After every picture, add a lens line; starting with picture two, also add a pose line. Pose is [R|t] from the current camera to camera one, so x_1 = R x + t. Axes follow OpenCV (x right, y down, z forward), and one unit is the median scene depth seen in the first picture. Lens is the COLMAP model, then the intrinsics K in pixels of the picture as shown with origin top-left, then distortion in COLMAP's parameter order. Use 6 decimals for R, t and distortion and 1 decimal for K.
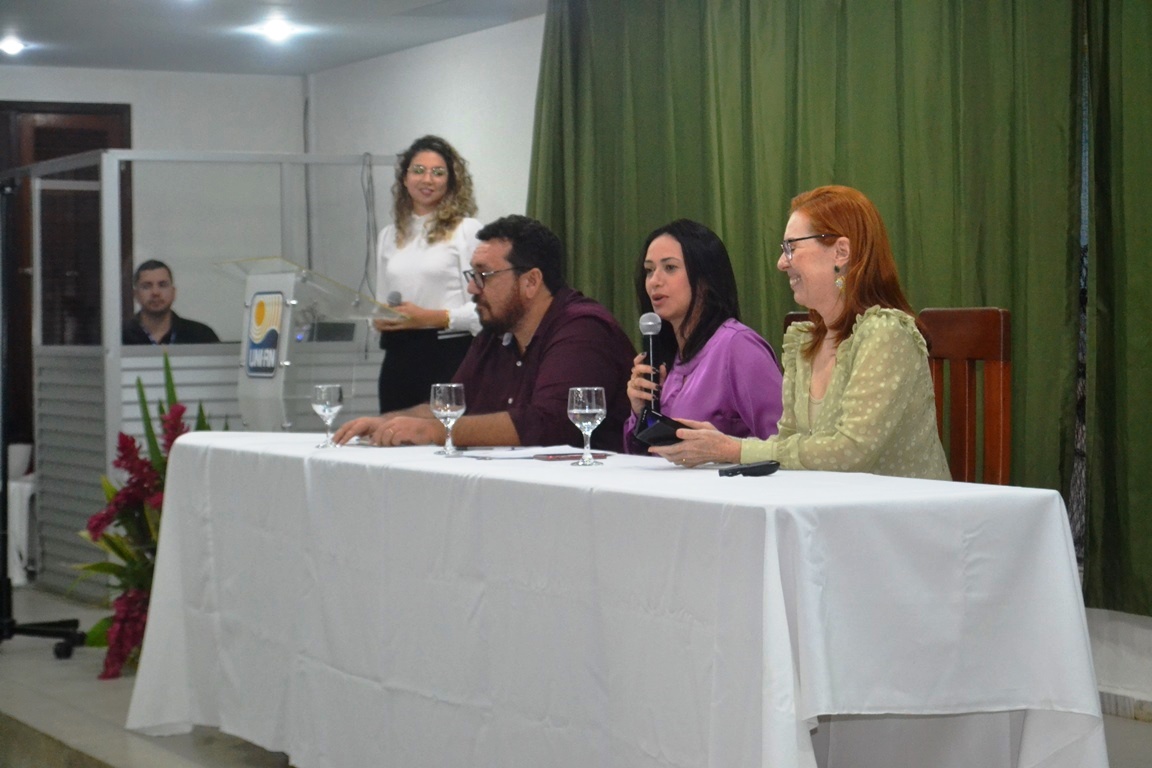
lens RADIAL K [[2365.0, 0, 576.0], [0, 2365.0, 384.0], [0, 0, 1]] dist [0.016791, -0.006324]
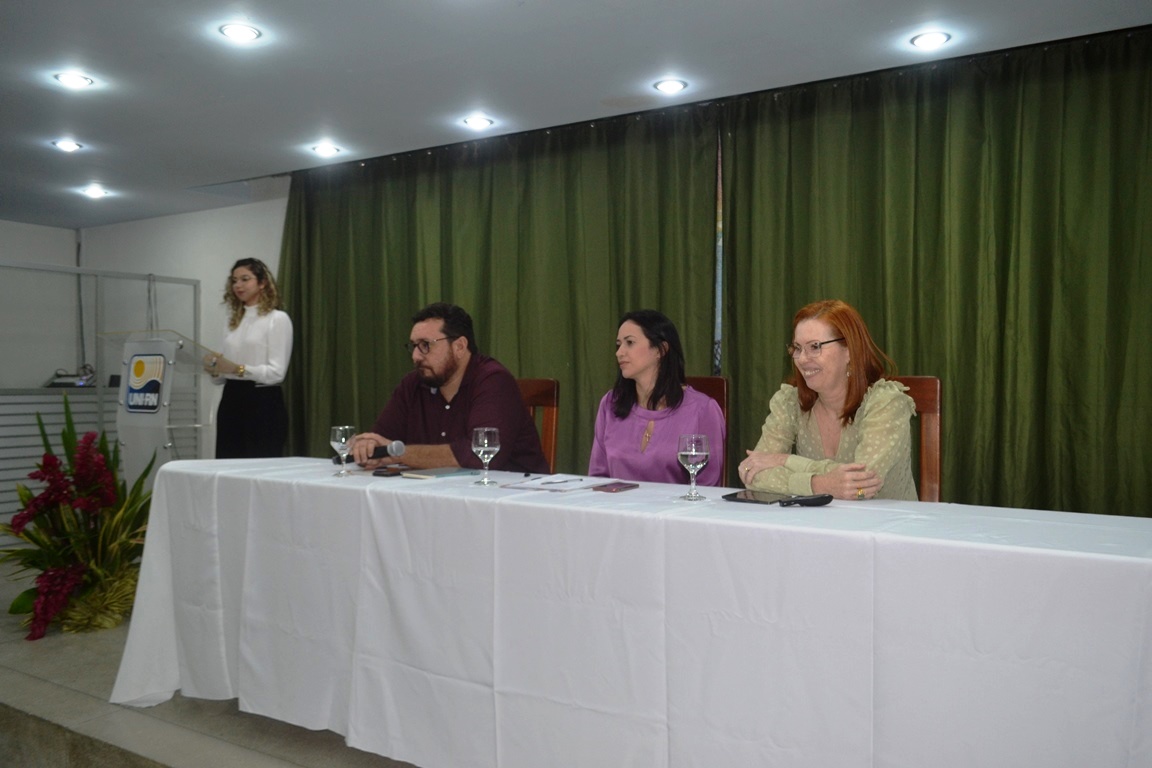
lens RADIAL K [[935.8, 0, 576.0], [0, 935.8, 384.0], [0, 0, 1]] dist [0.003023, -0.000493]
pose [[0.884464, 0.015986, 0.466335, -0.190754], [-0.005358, 0.999695, -0.024108, -0.009151], [-0.466578, 0.018825, 0.884280, 0.417562]]
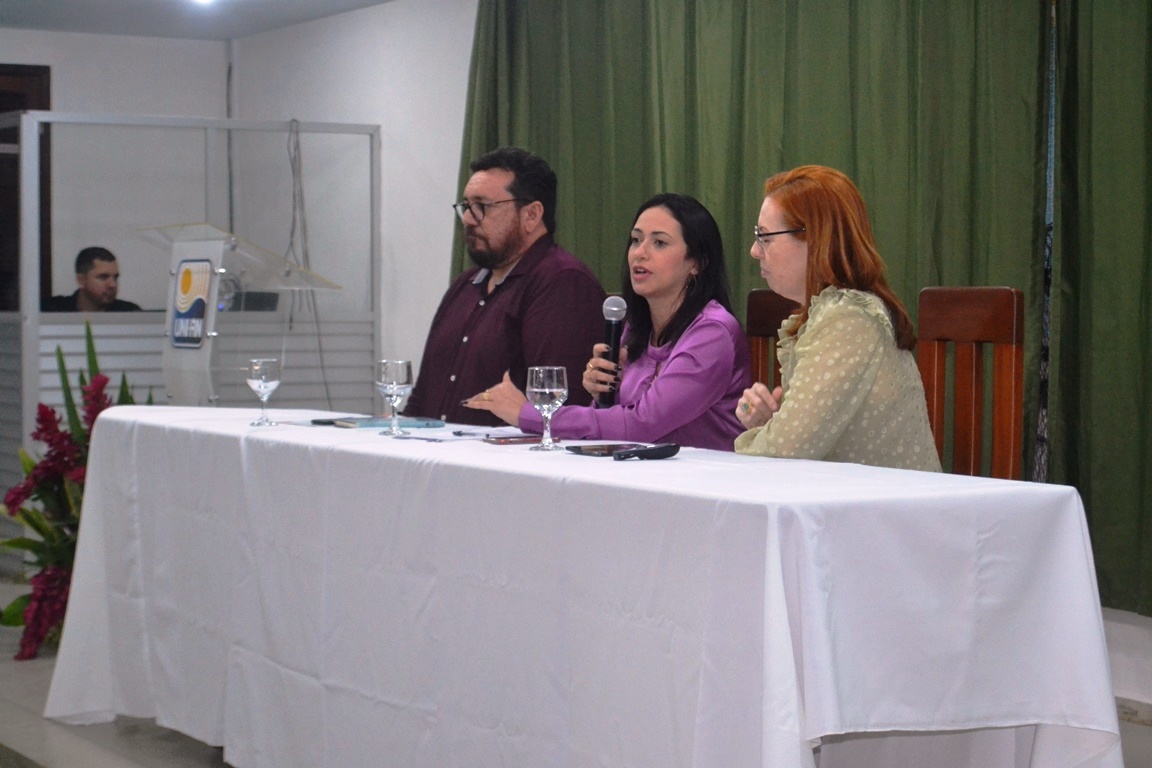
lens RADIAL K [[2280.1, 0, 576.0], [0, 2280.1, 384.0], [0, 0, 1]] dist [-0.002826, 0.230815]
pose [[0.998929, 0.012395, 0.044581, -0.017924], [-0.012987, 0.999831, 0.013014, -0.002546], [-0.044412, -0.013579, 0.998921, 0.070861]]
